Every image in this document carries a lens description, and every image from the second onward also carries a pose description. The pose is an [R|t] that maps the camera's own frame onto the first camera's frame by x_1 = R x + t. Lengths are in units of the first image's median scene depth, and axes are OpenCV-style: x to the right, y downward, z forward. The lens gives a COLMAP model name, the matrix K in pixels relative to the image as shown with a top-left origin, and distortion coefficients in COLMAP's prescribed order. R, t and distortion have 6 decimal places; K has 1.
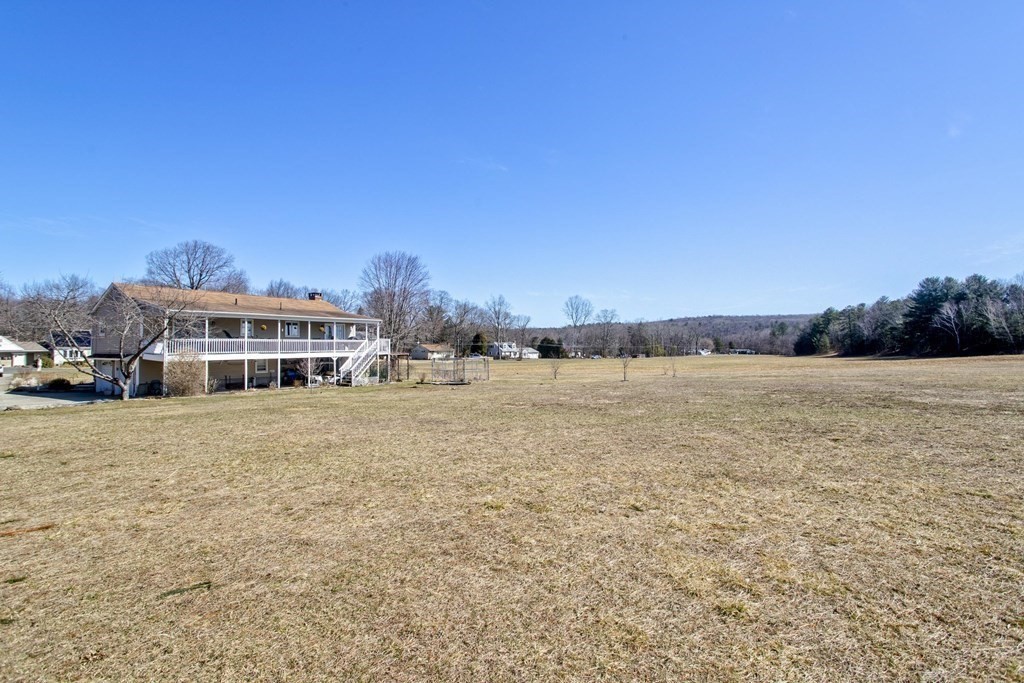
lens RADIAL K [[488.7, 0, 505.4], [0, 488.7, 344.8], [0, 0, 1]] dist [0.001979, 0.000470]
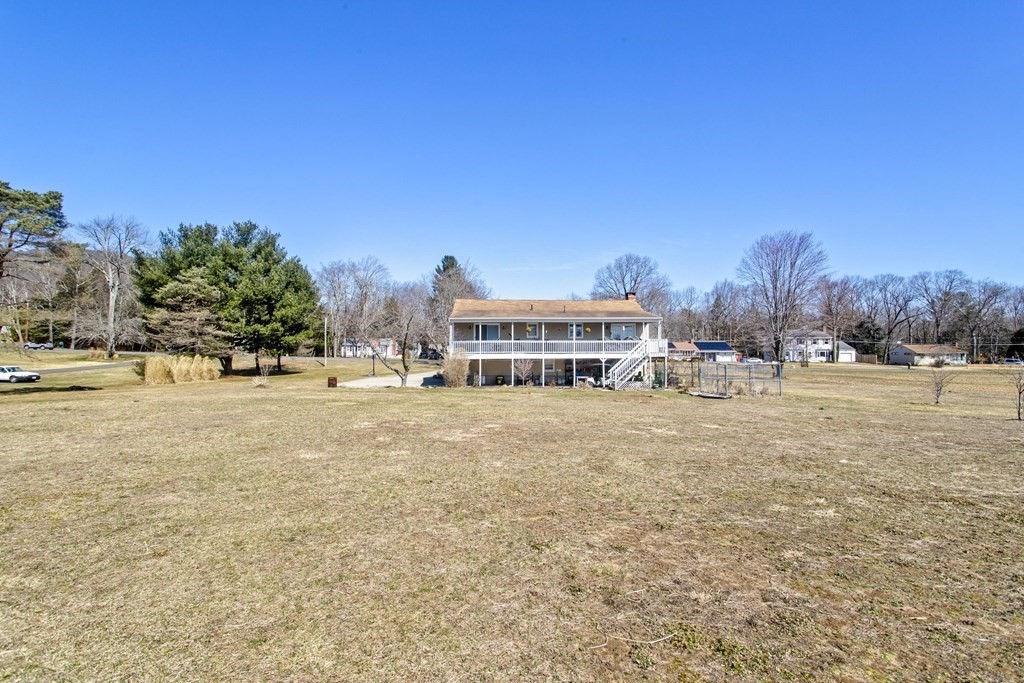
lens RADIAL K [[488.7, 0, 505.4], [0, 488.7, 344.8], [0, 0, 1]] dist [0.001979, 0.000470]
pose [[0.606799, -0.003491, -0.794847, 0.291171], [0.001834, 0.999994, -0.002991, 0.001040], [0.794853, 0.000357, 0.606802, 0.262051]]
